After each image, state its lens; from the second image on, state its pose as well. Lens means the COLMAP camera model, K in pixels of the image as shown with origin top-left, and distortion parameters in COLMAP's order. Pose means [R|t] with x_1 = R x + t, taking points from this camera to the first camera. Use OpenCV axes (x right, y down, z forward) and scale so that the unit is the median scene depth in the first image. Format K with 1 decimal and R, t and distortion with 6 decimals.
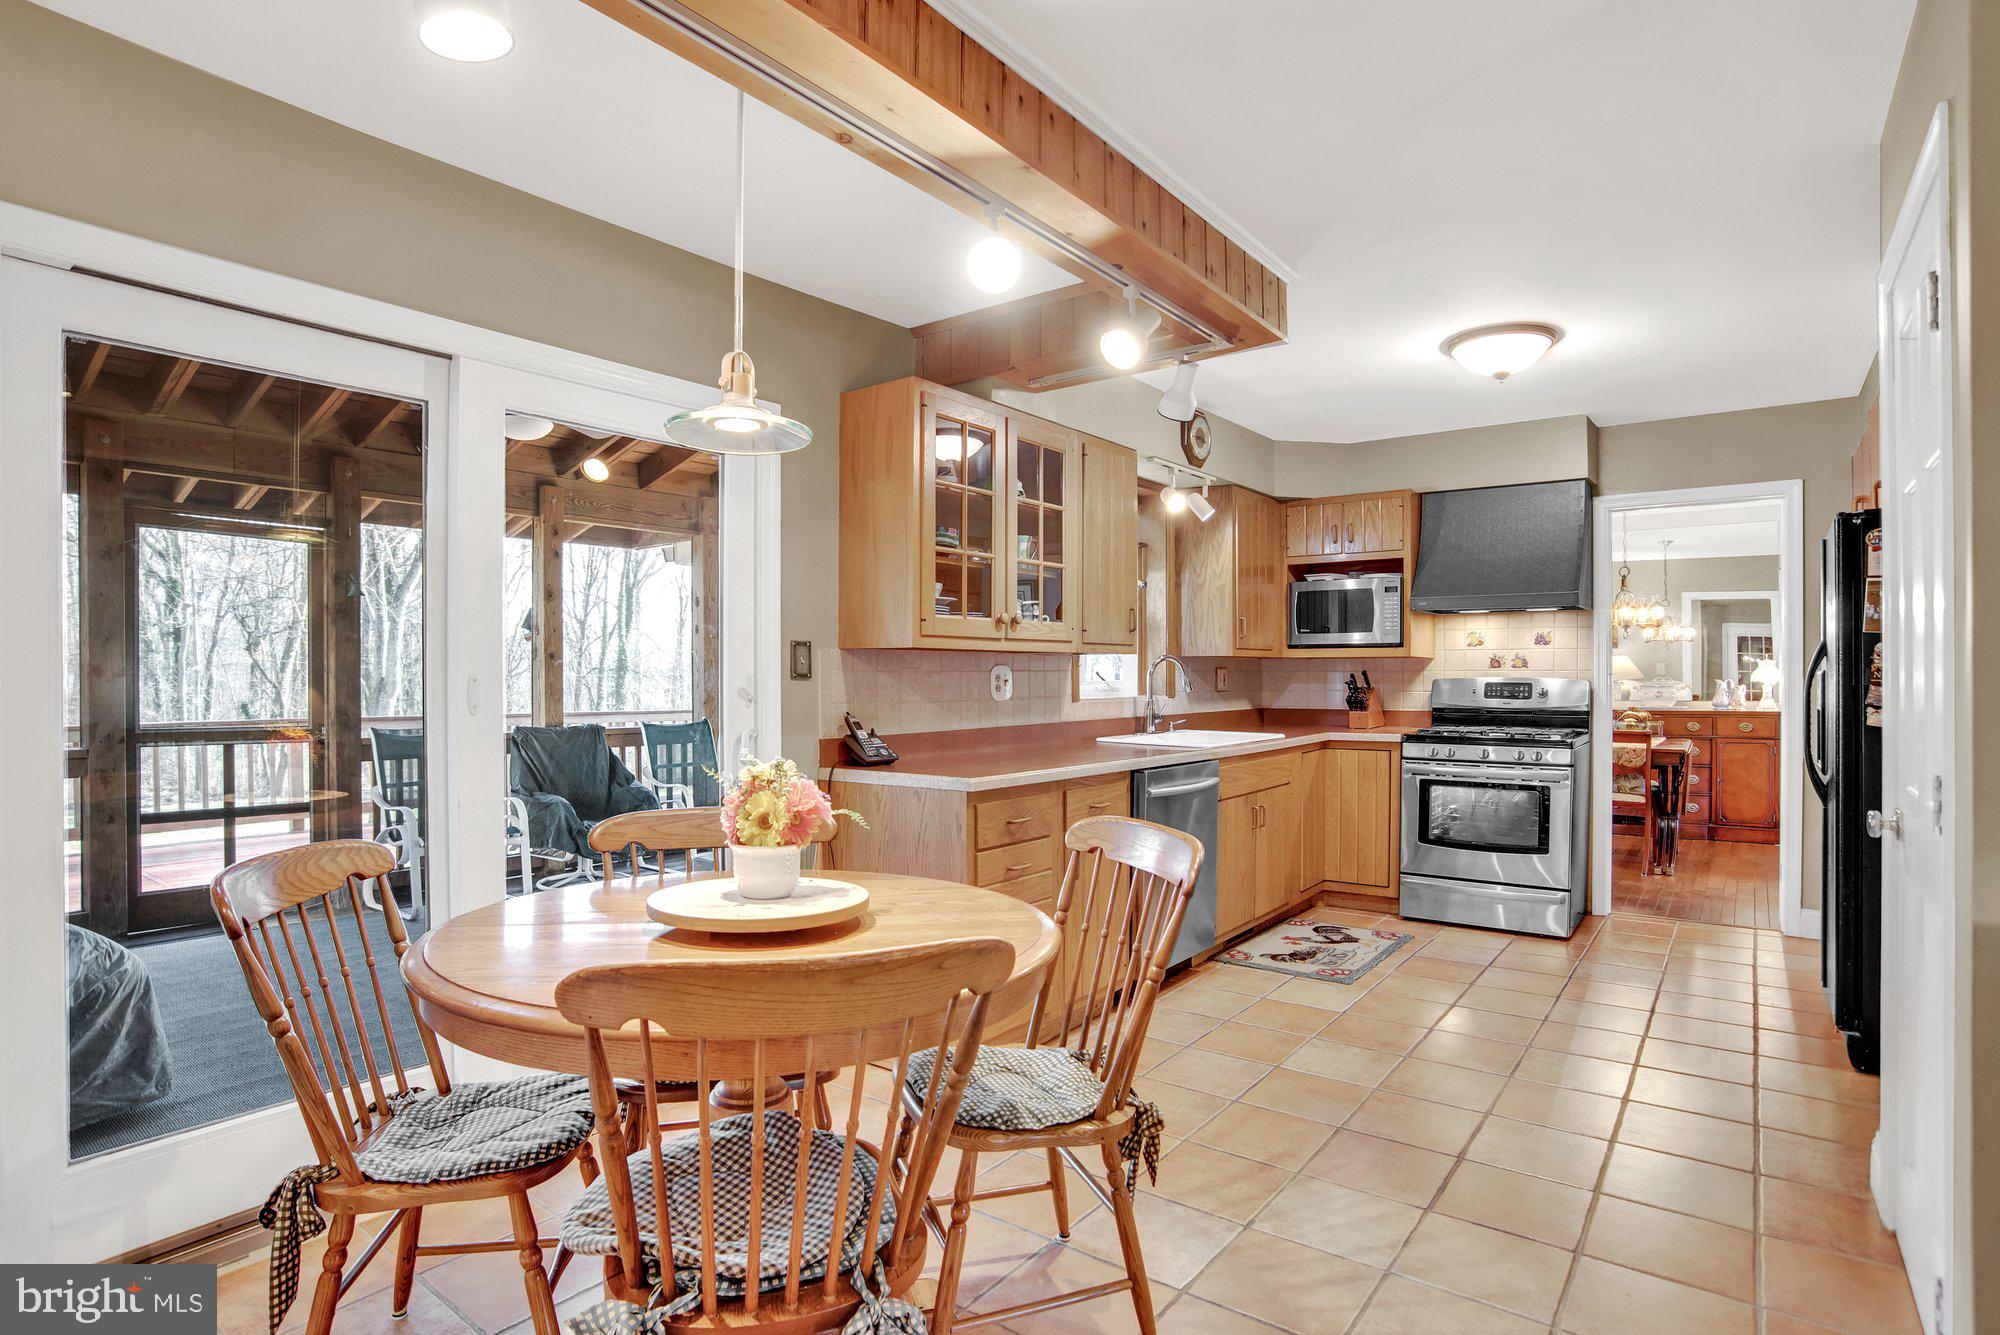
lens RADIAL K [[1045.9, 0, 1002.0], [0, 1045.9, 679.6], [0, 0, 1]] dist [-0.114606, 0.054922]
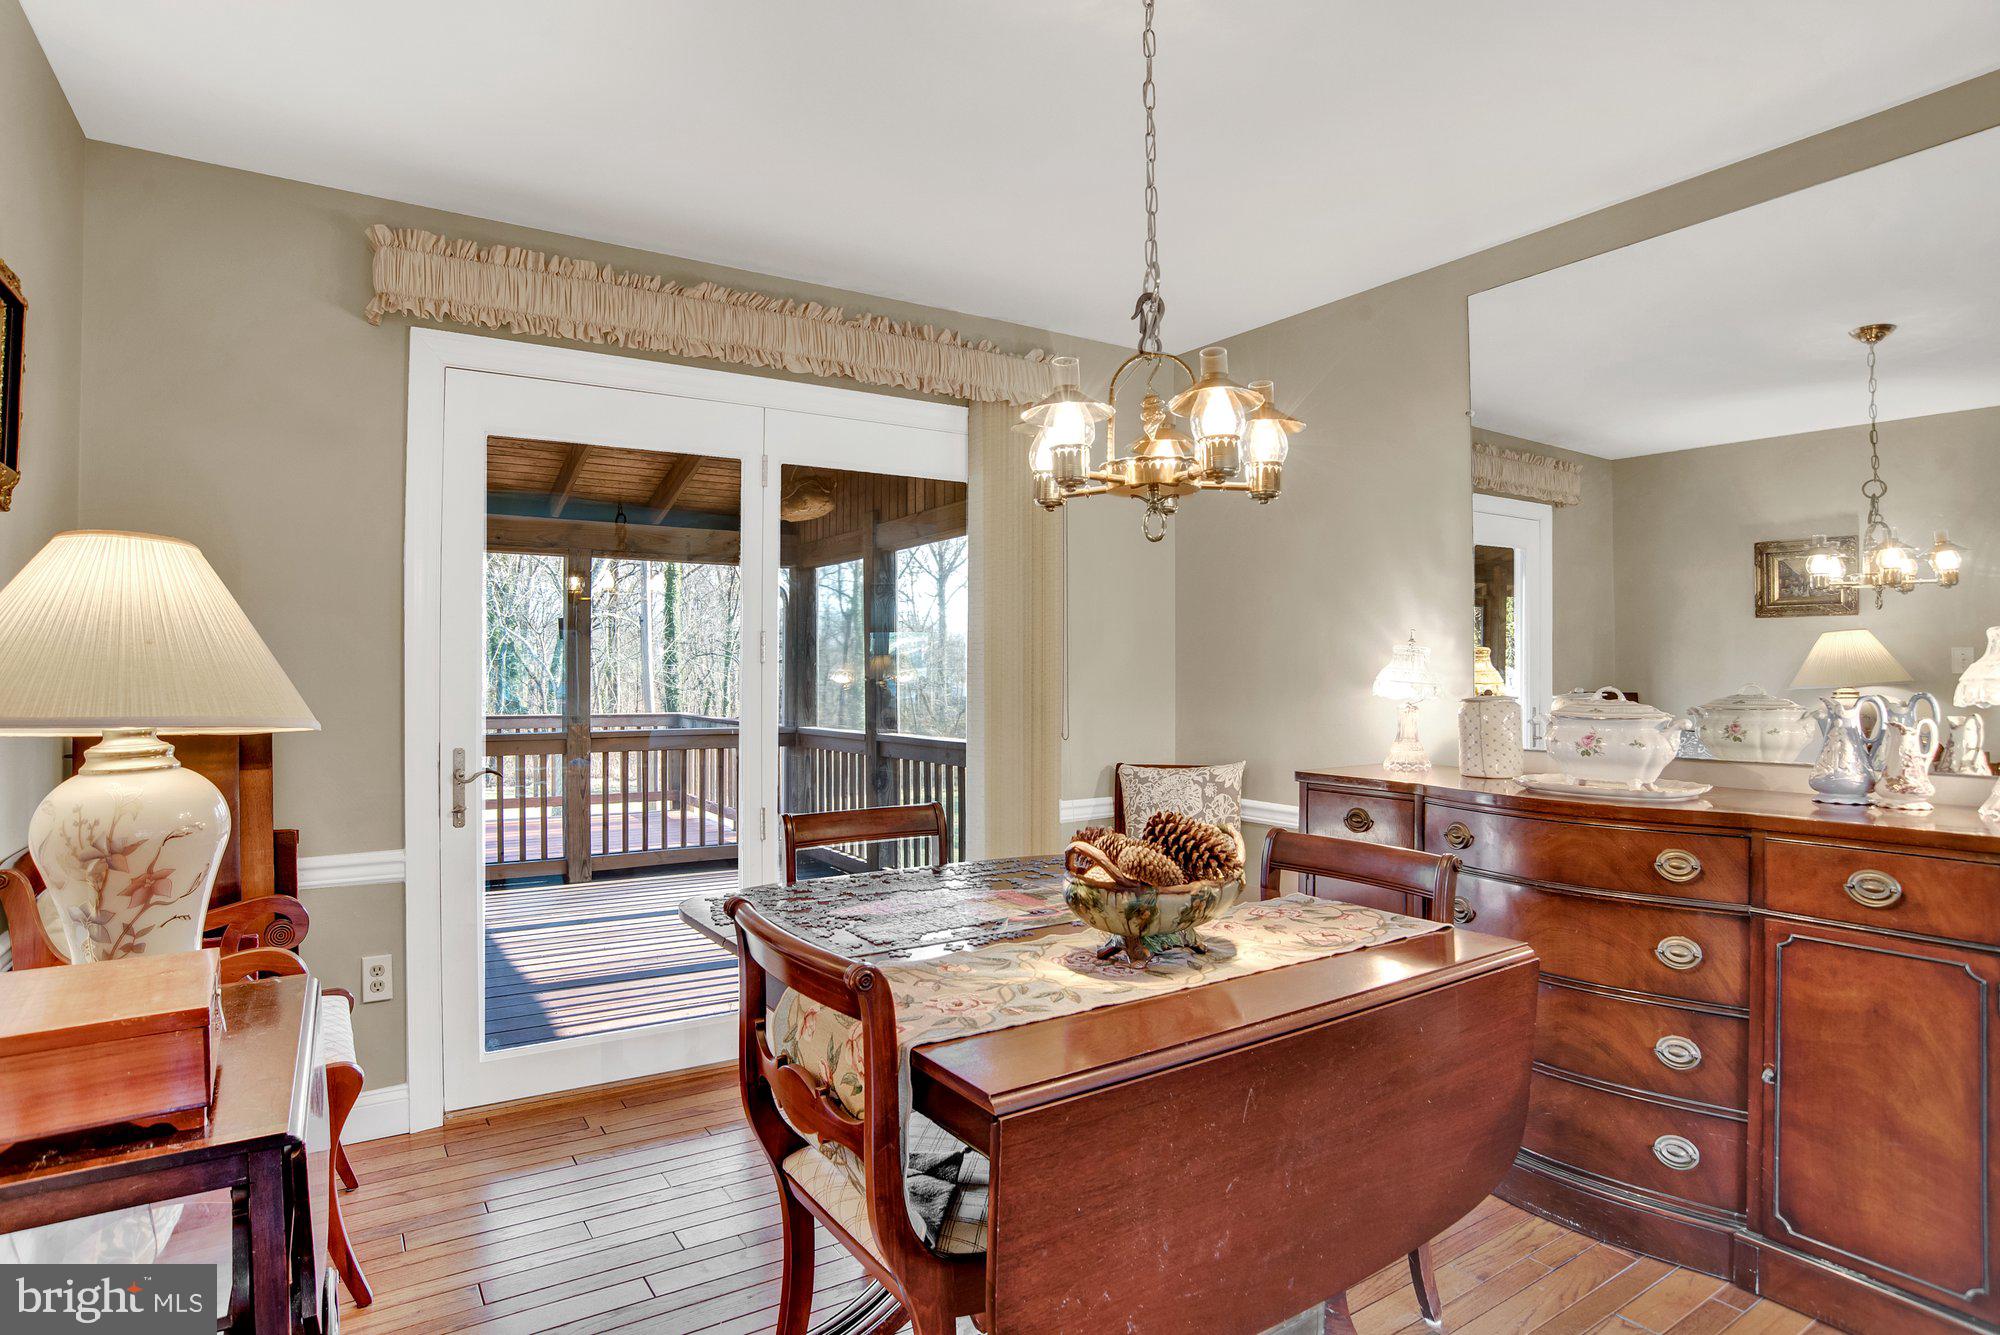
lens RADIAL K [[1045.9, 0, 1002.0], [0, 1045.9, 679.6], [0, 0, 1]] dist [-0.114606, 0.054922]
pose [[0.946936, -0.010962, -0.321235, 1.085847], [0.000357, 0.999454, -0.033054, 0.007080], [0.321422, 0.031185, 0.946422, 1.215170]]
